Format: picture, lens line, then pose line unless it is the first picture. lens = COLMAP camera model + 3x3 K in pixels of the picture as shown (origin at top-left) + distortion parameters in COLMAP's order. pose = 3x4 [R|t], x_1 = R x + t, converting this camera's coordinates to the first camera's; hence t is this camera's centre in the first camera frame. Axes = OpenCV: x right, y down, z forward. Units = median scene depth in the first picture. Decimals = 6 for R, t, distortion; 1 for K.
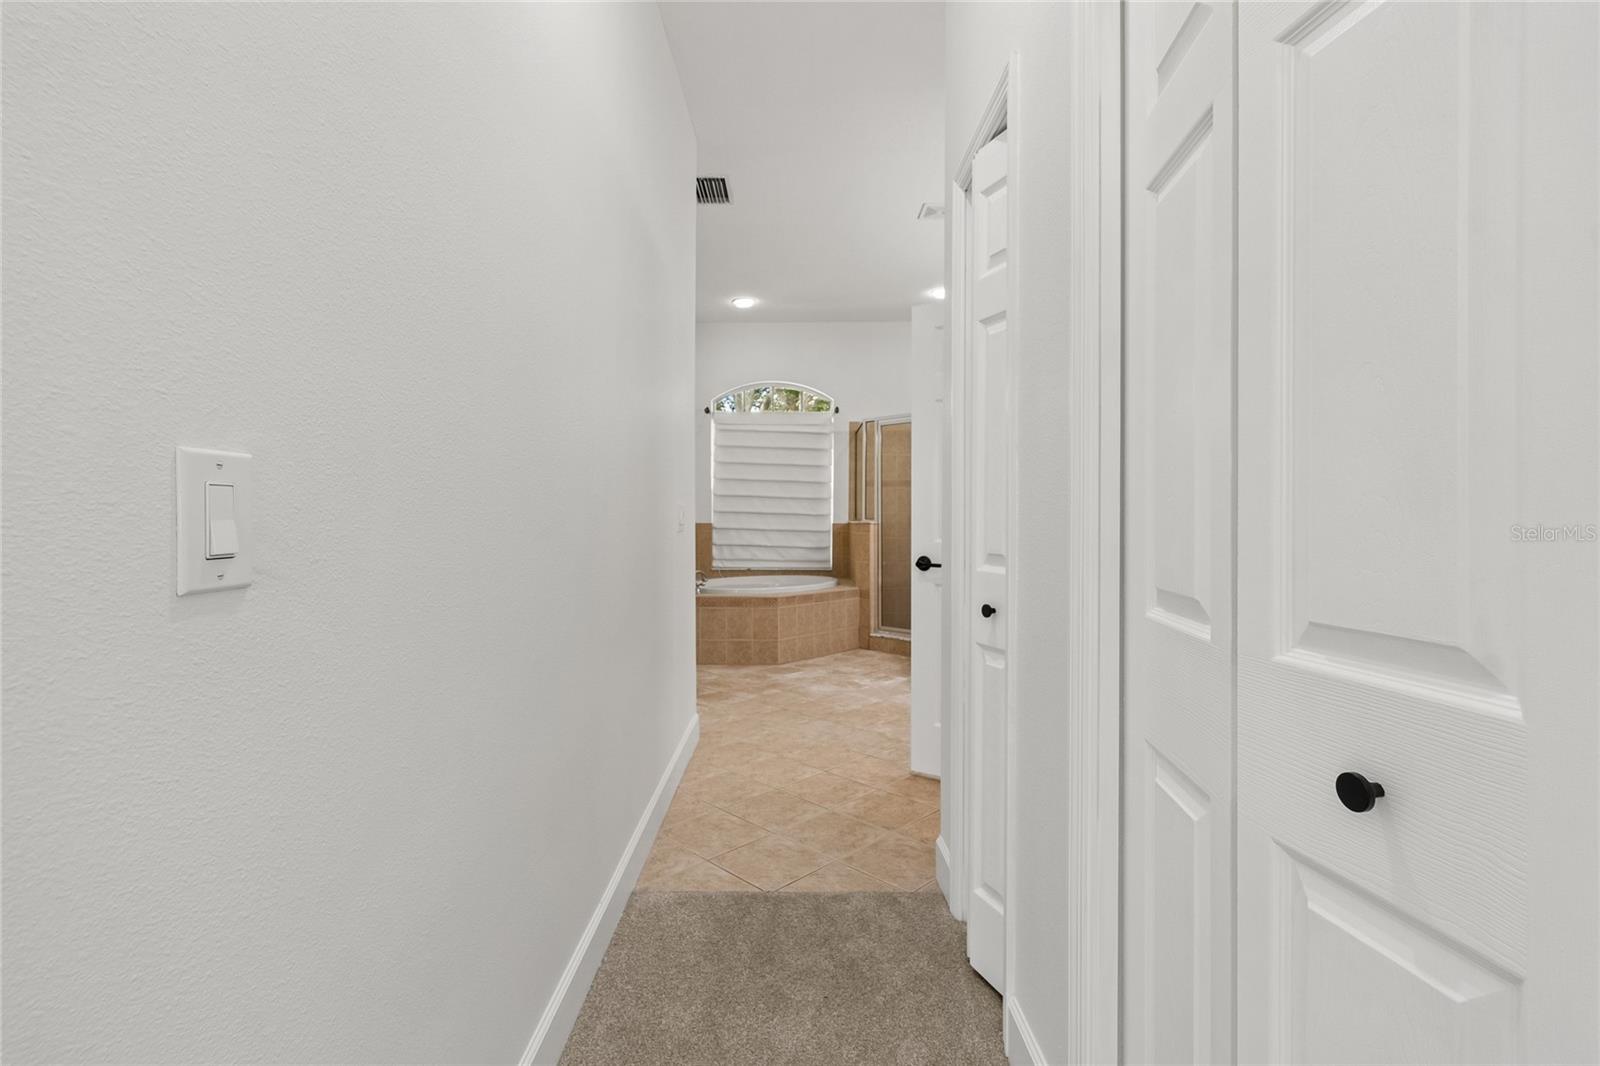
lens RADIAL K [[733.2, 0, 793.0], [0, 733.2, 506.0], [0, 0, 1]] dist [0.001534, 0.000828]
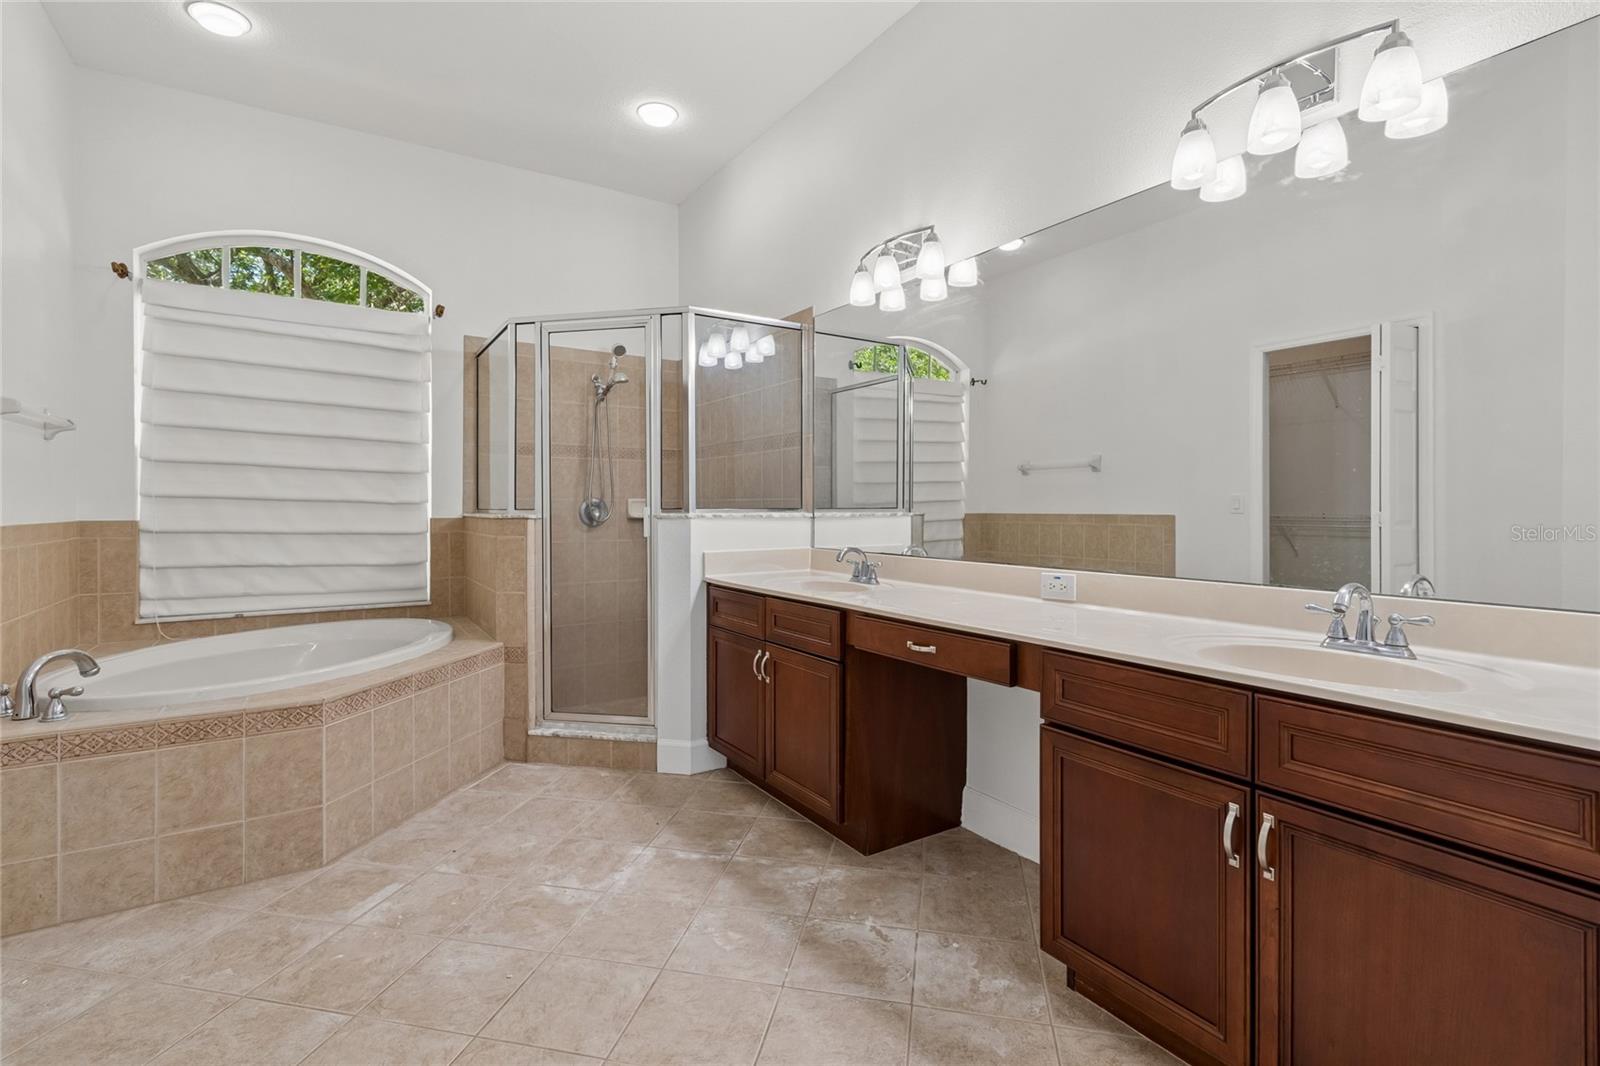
lens RADIAL K [[733.2, 0, 793.0], [0, 733.2, 506.0], [0, 0, 1]] dist [0.001534, 0.000828]
pose [[0.837743, -0.002234, 0.546061, -0.018629], [-0.004479, 0.999930, 0.010963, 0.007489], [-0.546047, -0.011630, 0.837674, 0.405239]]
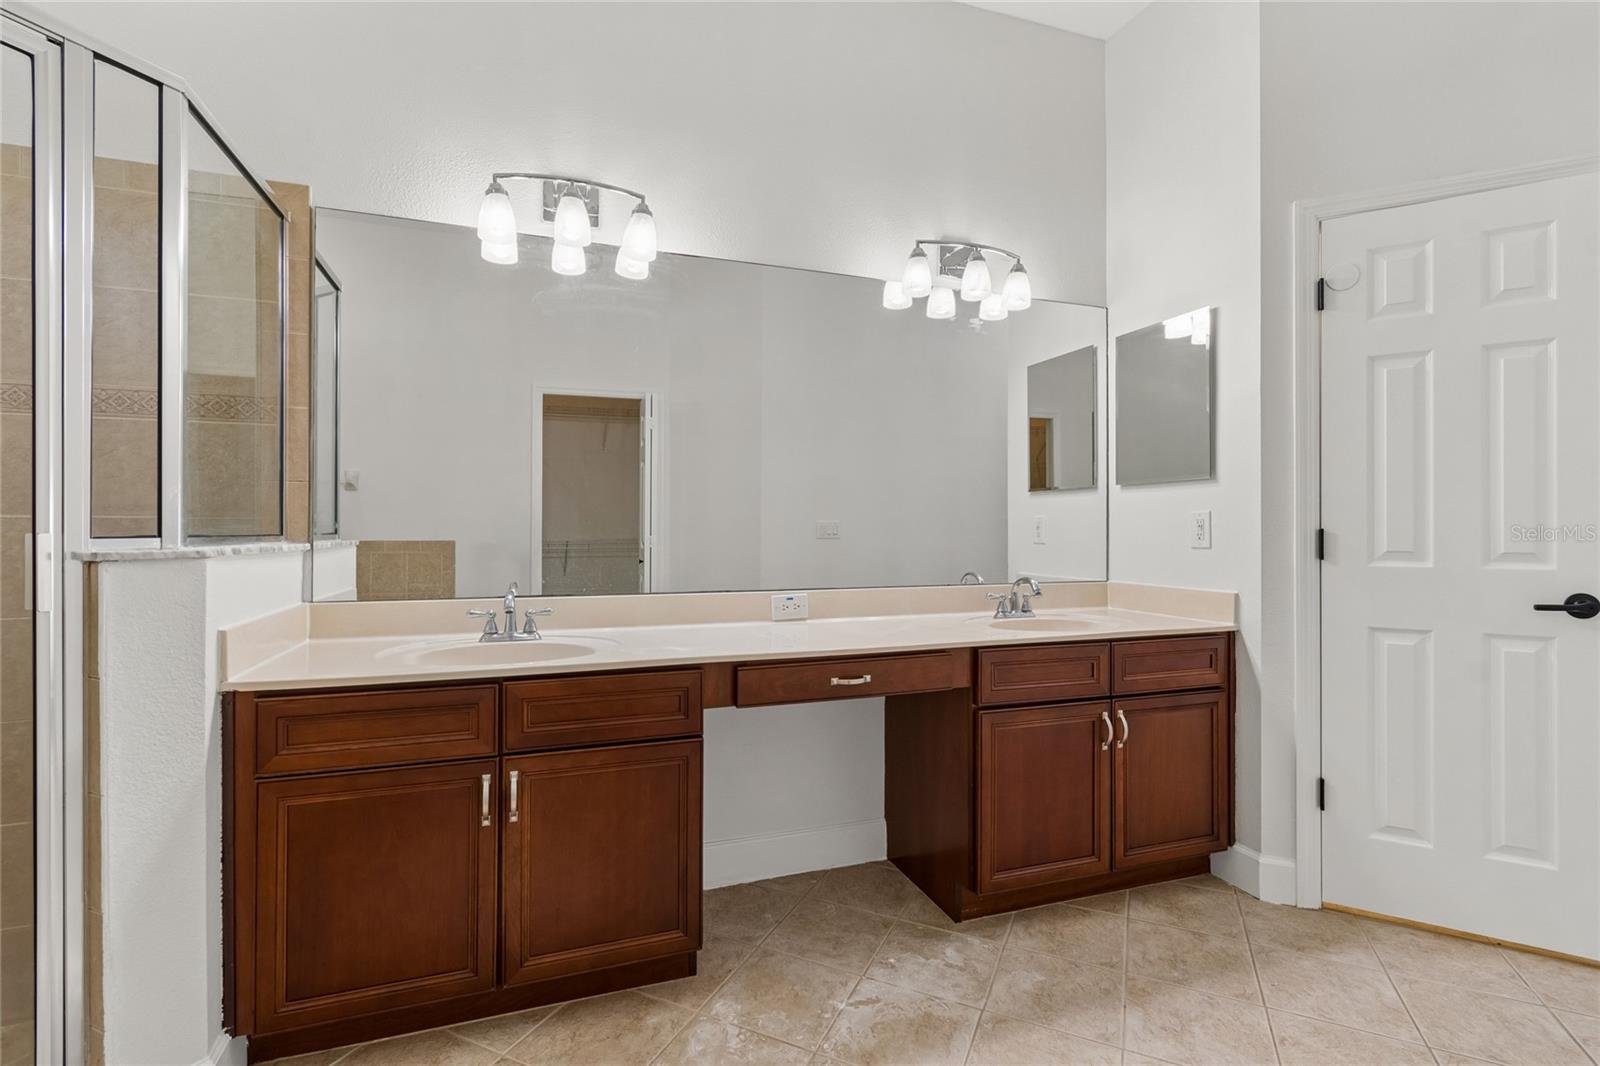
lens RADIAL K [[717.0, 0, 800.0], [0, 717.0, 533.0], [0, 0, 1]] dist [0.003440, 0.000431]
pose [[-0.329810, -0.004182, 0.944038, -0.063891], [-0.012294, 0.999924, 0.000134, 0.011087], [-0.943967, -0.011562, -0.329837, 0.715760]]
